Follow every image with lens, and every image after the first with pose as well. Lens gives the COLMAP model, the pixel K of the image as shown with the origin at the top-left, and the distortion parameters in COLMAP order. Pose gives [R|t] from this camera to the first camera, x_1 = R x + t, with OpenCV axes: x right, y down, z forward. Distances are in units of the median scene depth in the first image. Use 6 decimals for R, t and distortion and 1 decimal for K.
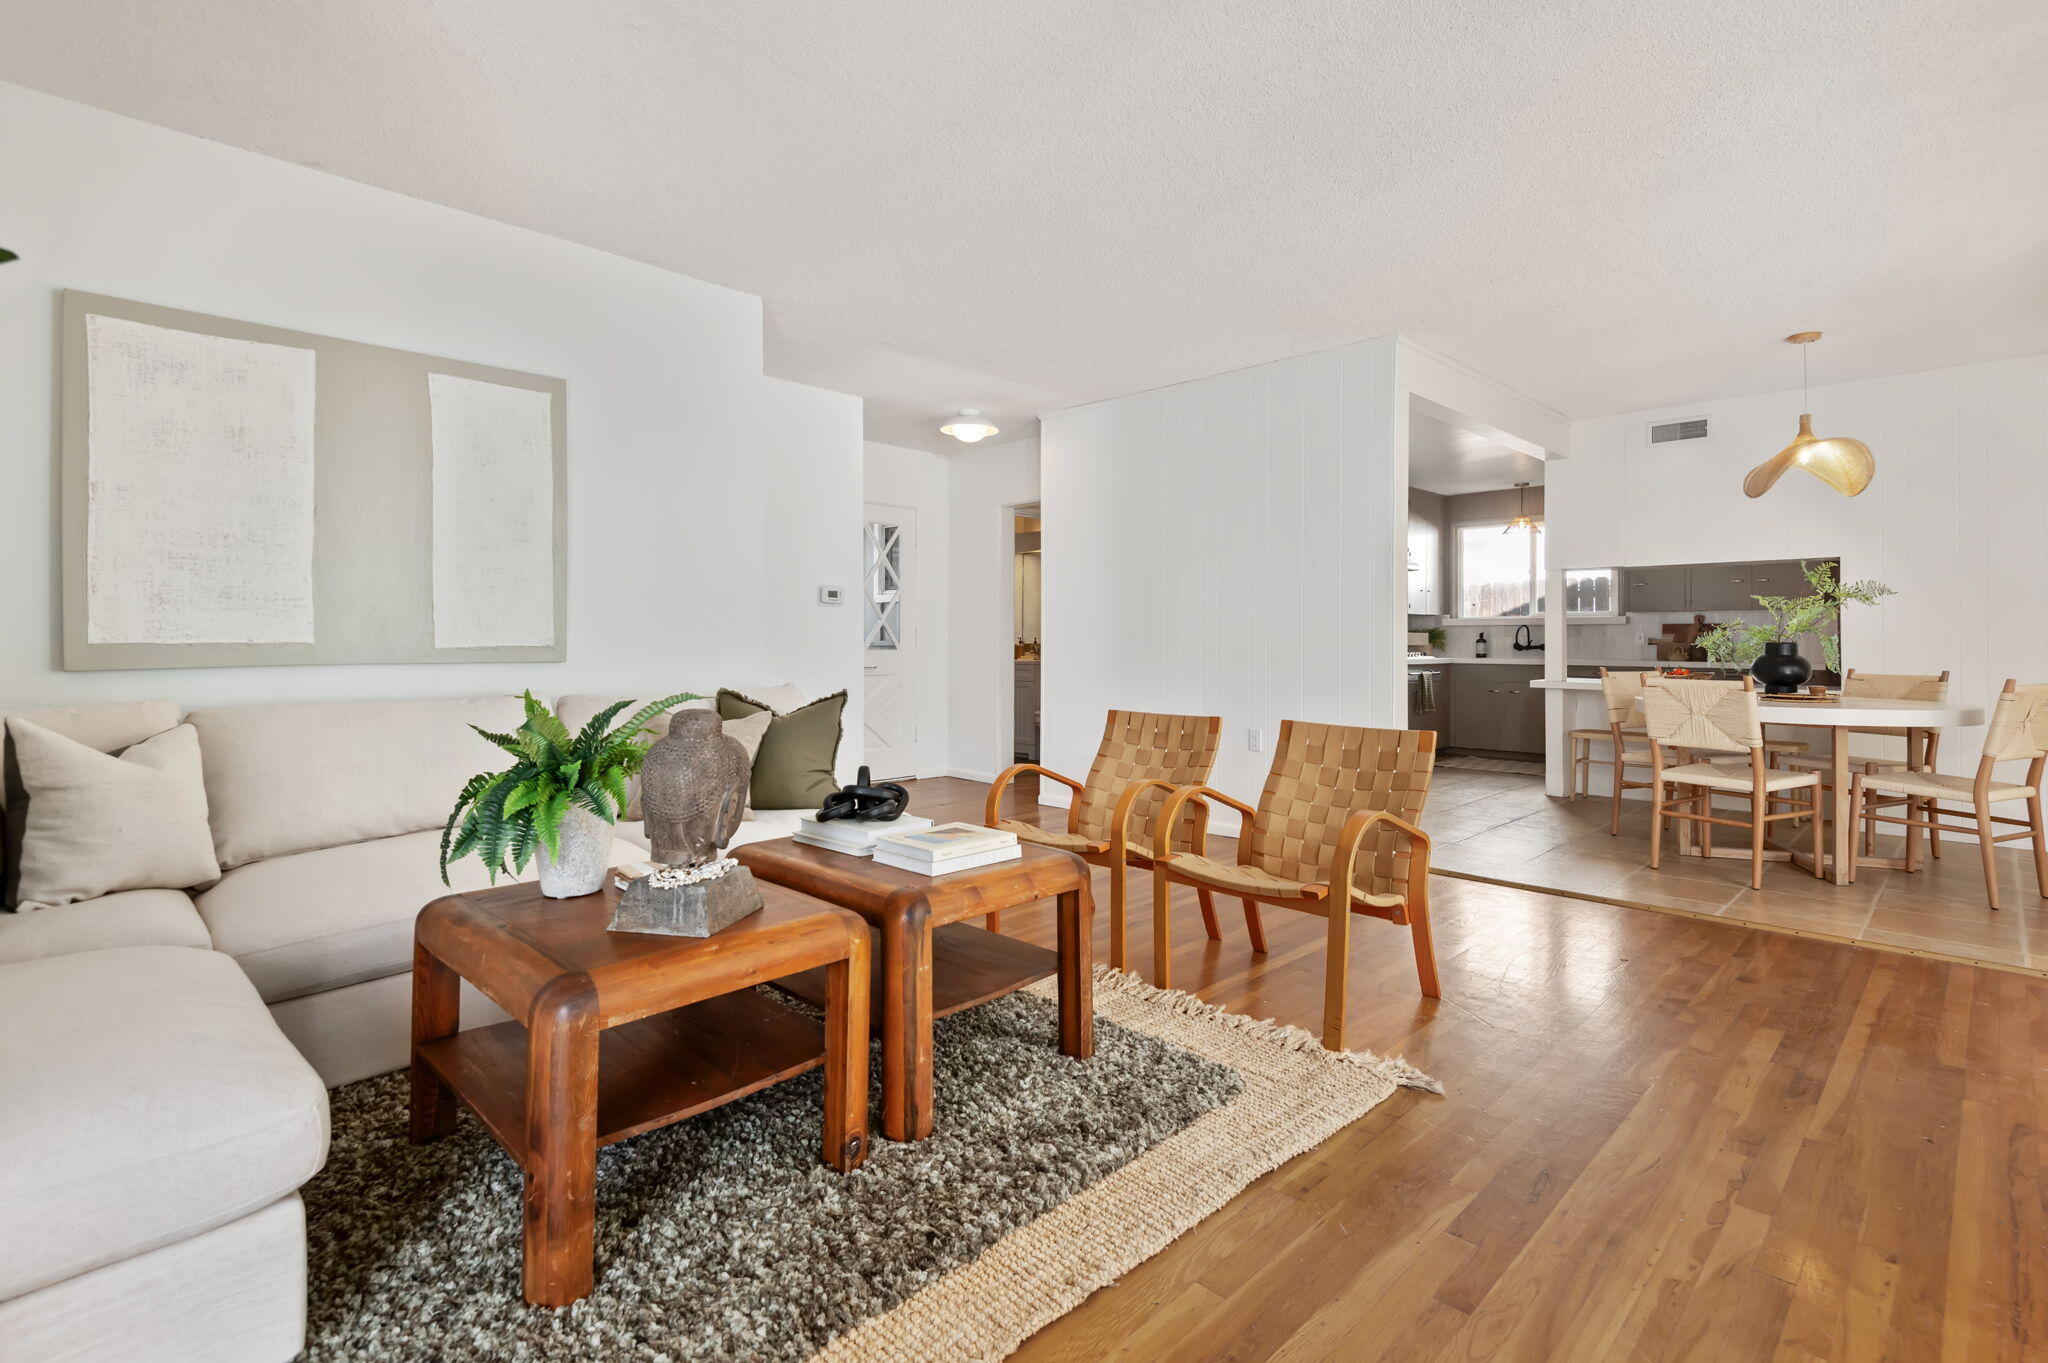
lens RADIAL K [[963.7, 0, 1026.9], [0, 963.7, 665.9], [0, 0, 1]] dist [0.003985, 0.000185]
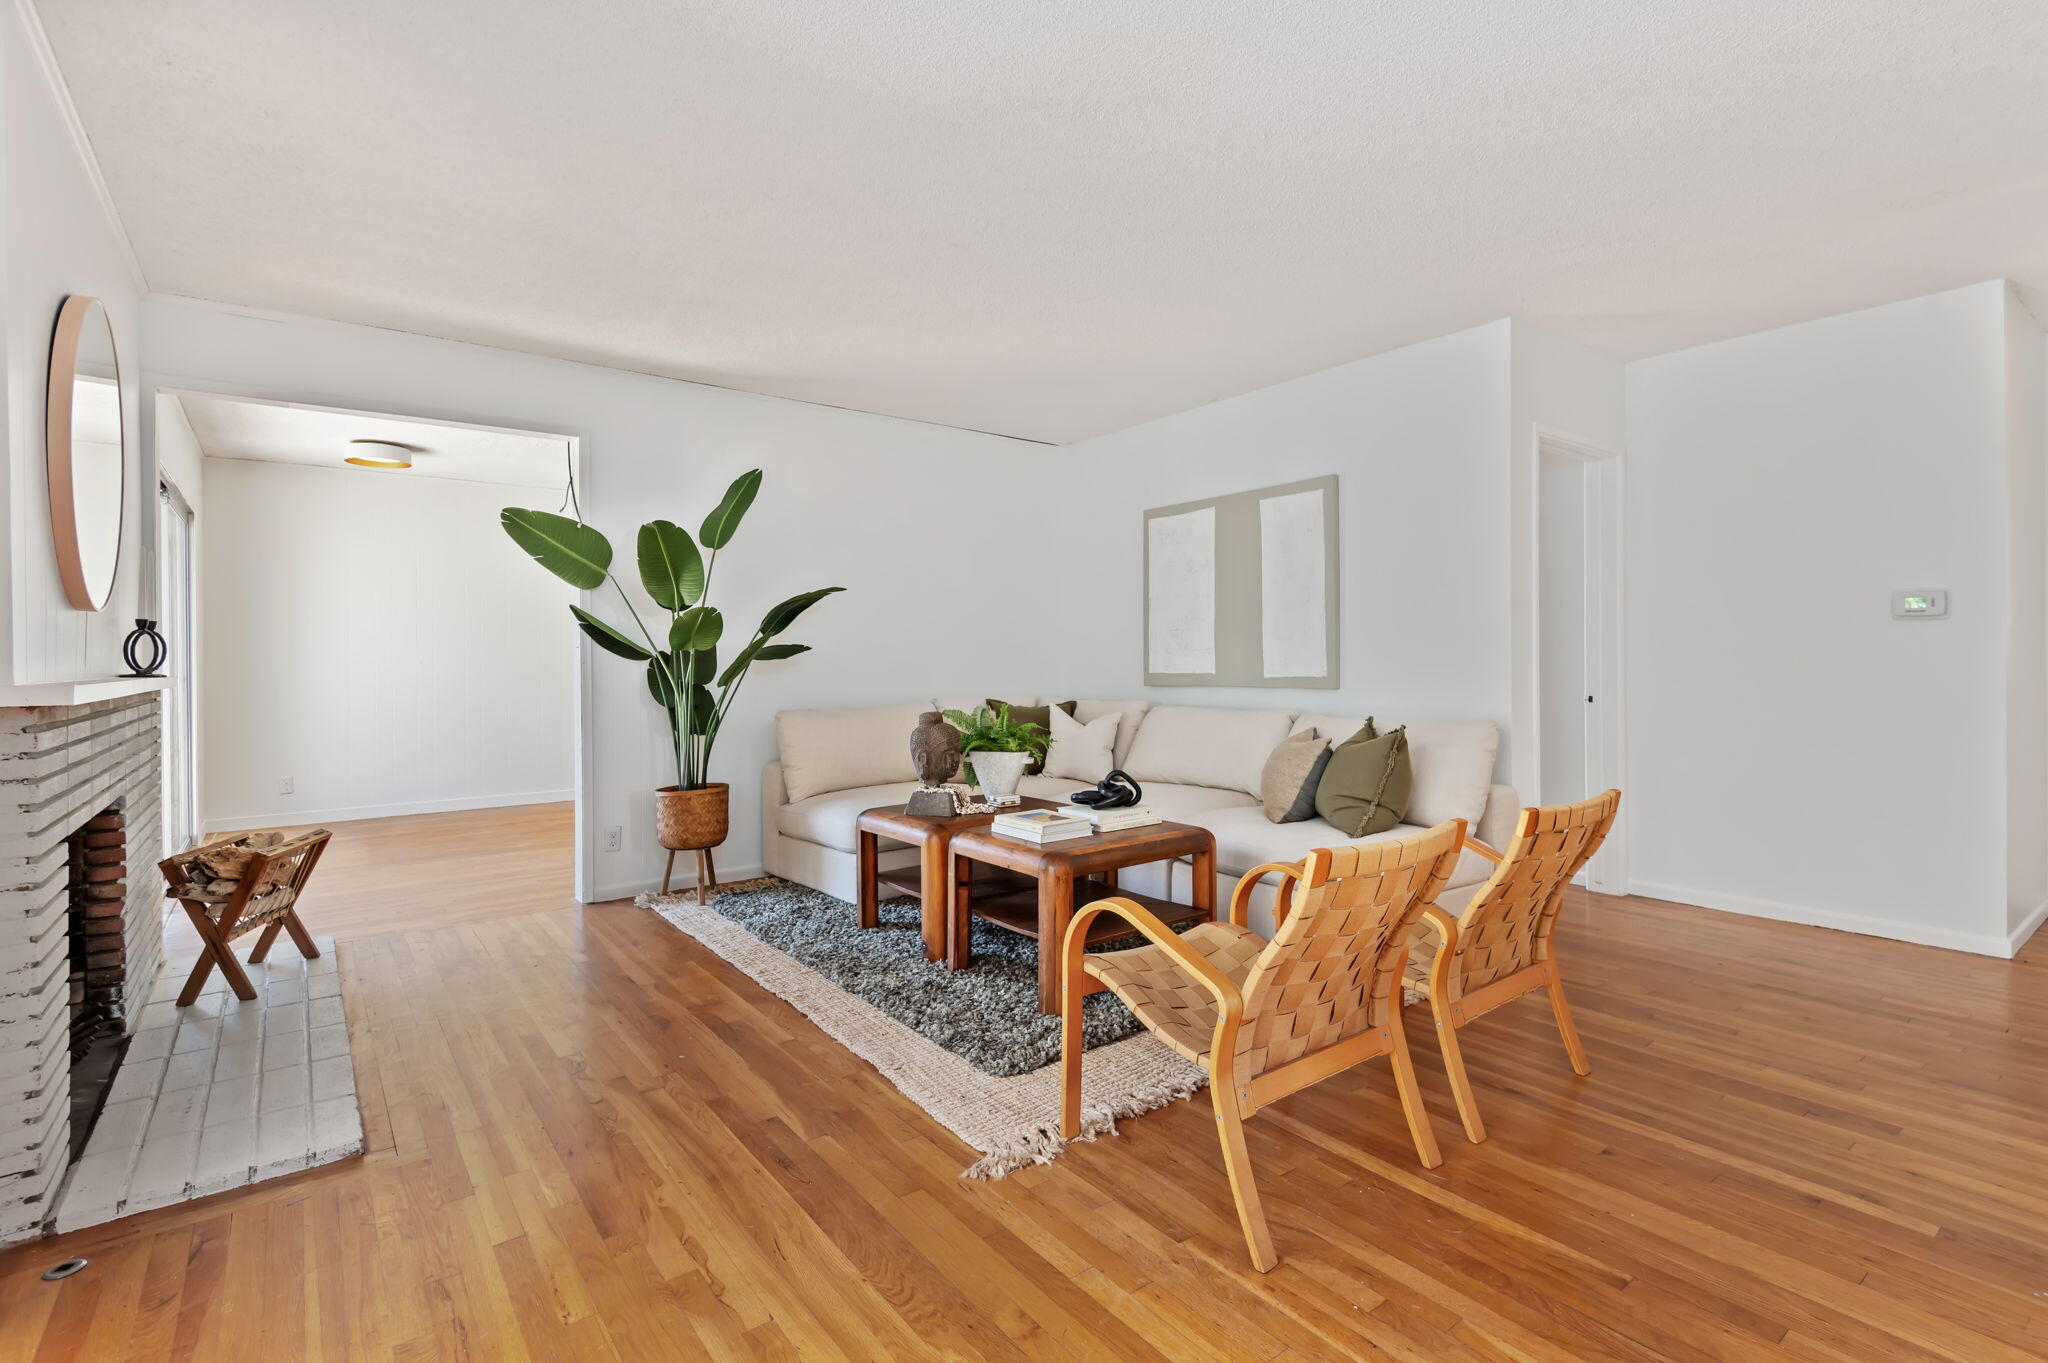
lens RADIAL K [[963.7, 0, 1028.2], [0, 963.7, 671.3], [0, 0, 1]] dist [0.003985, 0.000185]
pose [[-0.142268, 0.009760, -0.989780, 1.163903], [-0.024372, 0.999614, 0.013360, -0.048912], [0.989528, 0.026023, -0.141975, 1.029815]]
